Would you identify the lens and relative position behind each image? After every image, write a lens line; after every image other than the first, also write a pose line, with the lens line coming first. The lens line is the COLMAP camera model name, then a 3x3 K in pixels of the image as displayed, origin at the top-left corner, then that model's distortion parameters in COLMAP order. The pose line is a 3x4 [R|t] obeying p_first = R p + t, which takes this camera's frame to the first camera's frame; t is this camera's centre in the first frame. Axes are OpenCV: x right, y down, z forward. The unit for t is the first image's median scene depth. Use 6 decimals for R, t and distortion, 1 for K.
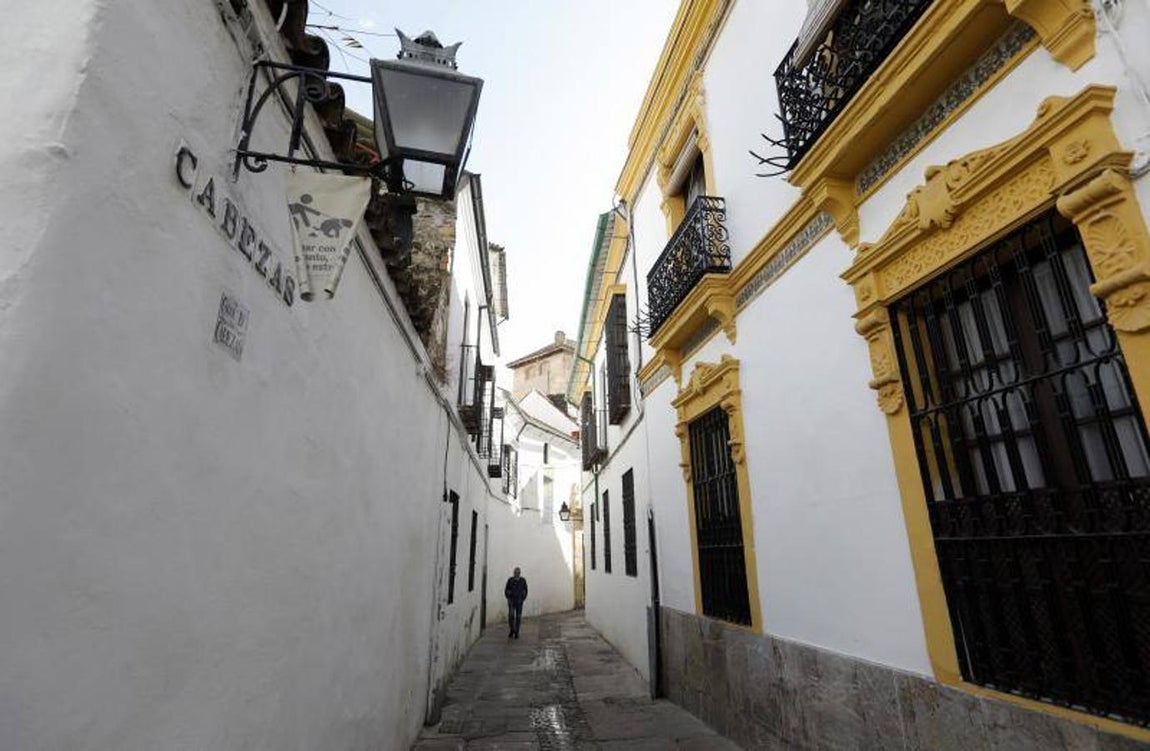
lens RADIAL K [[577.1, 0, 577.7], [0, 577.1, 372.1], [0, 0, 1]] dist [-0.000335, 0.001480]
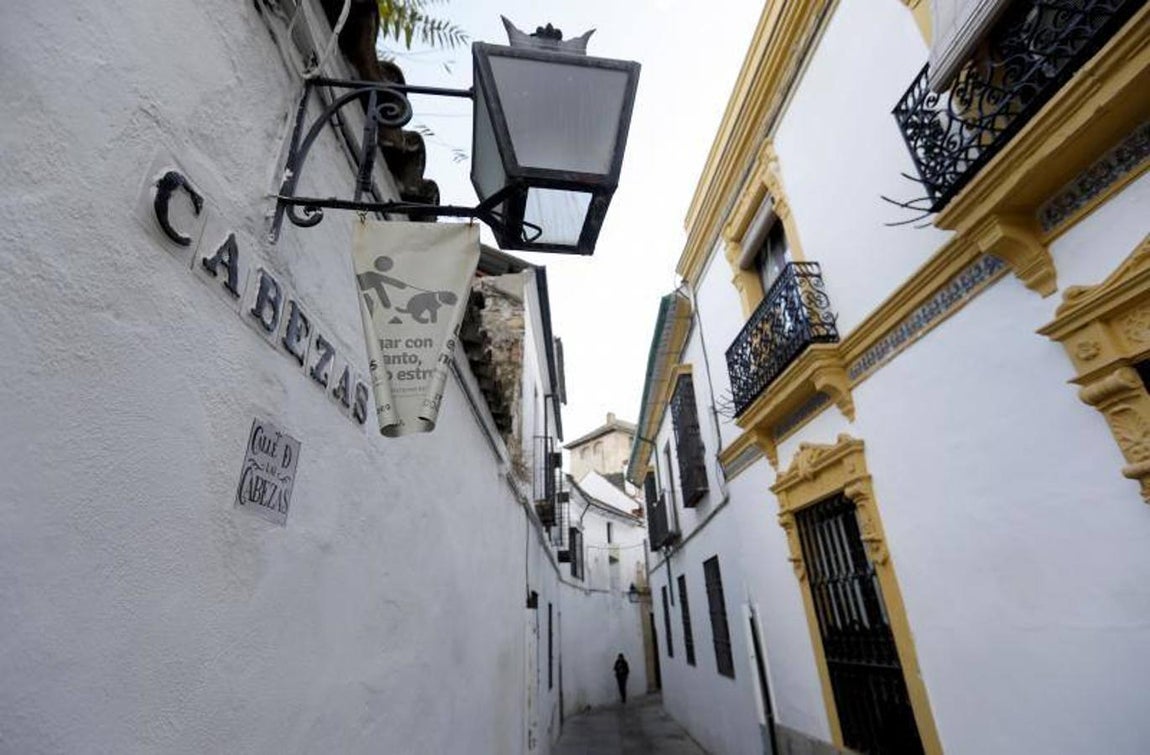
lens RADIAL K [[521.4, 0, 563.2], [0, 521.4, 393.2], [0, 0, 1]] dist [0.003496, 0.000500]
pose [[0.992720, -0.065898, -0.100815, -0.070266], [0.054991, 0.992696, -0.107384, -0.026517], [0.107155, 0.101058, 0.989093, 0.146827]]
